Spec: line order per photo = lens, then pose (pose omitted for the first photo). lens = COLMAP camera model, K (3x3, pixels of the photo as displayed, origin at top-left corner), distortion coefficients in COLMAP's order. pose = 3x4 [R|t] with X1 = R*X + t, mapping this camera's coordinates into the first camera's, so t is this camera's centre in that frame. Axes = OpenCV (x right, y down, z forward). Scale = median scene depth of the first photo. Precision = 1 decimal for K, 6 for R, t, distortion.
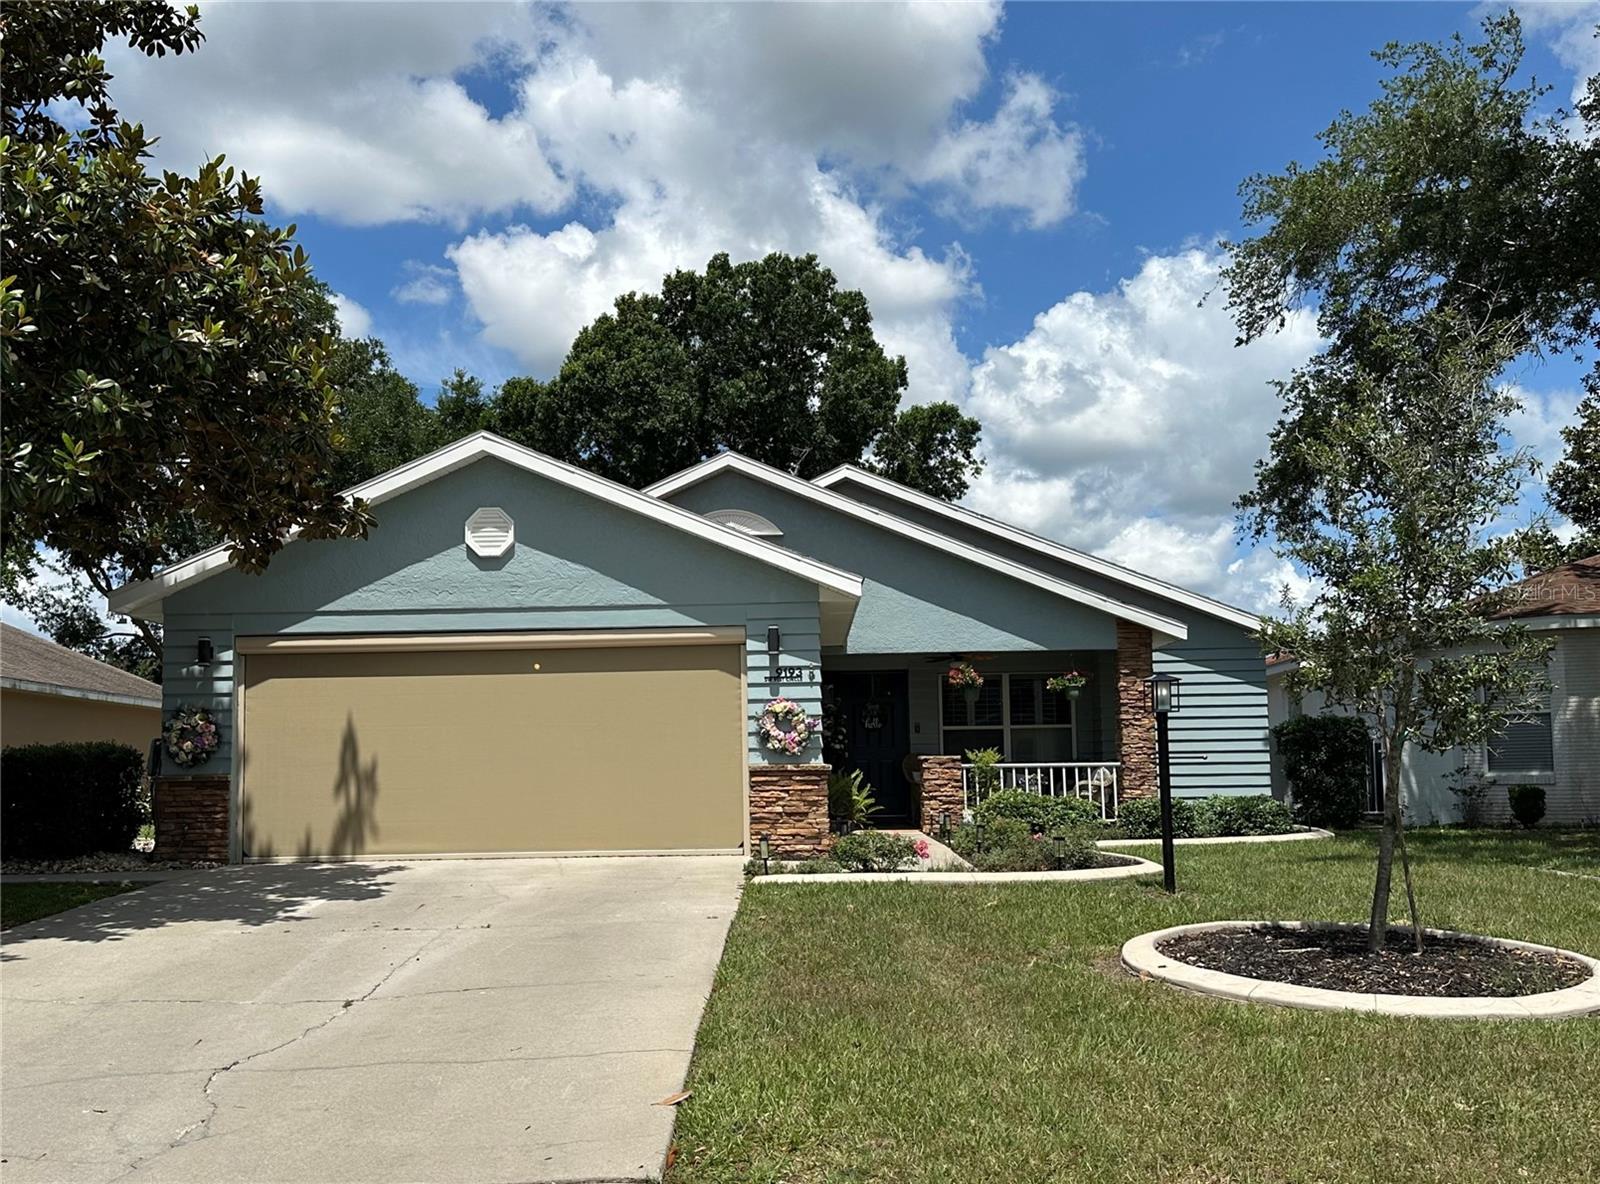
lens RADIAL K [[2342.6, 0, 800.7], [0, 2342.6, 594.3], [0, 0, 1]] dist [0.164828, 0.000000]
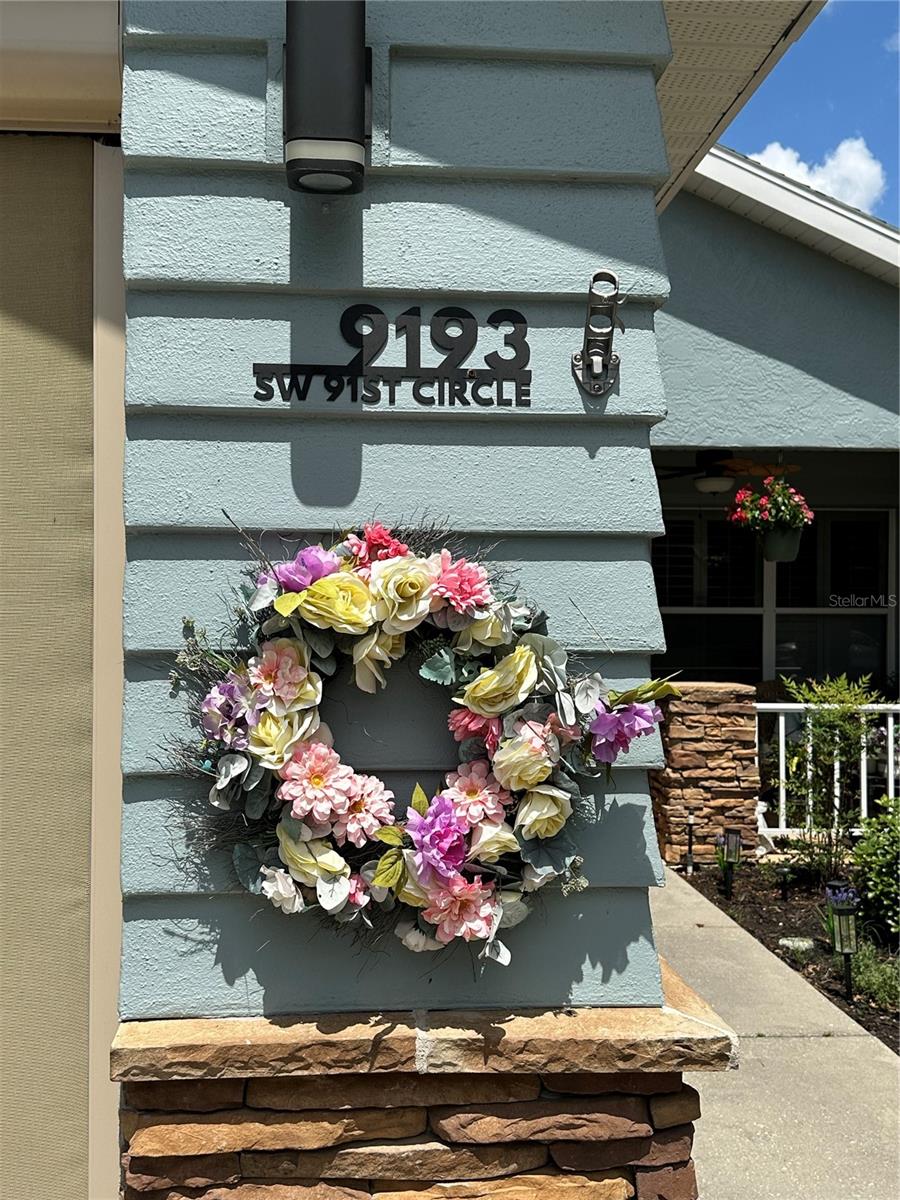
lens RADIAL K [[1260.2, 0, 448.1], [0, 1260.2, 601.0], [0, 0, 1]] dist [0.002440, 0.000000]
pose [[0.996265, 0.022206, 0.083438, -0.010013], [-0.029033, 0.996249, 0.081514, 0.042377], [-0.081315, -0.083632, 0.993173, 0.921445]]
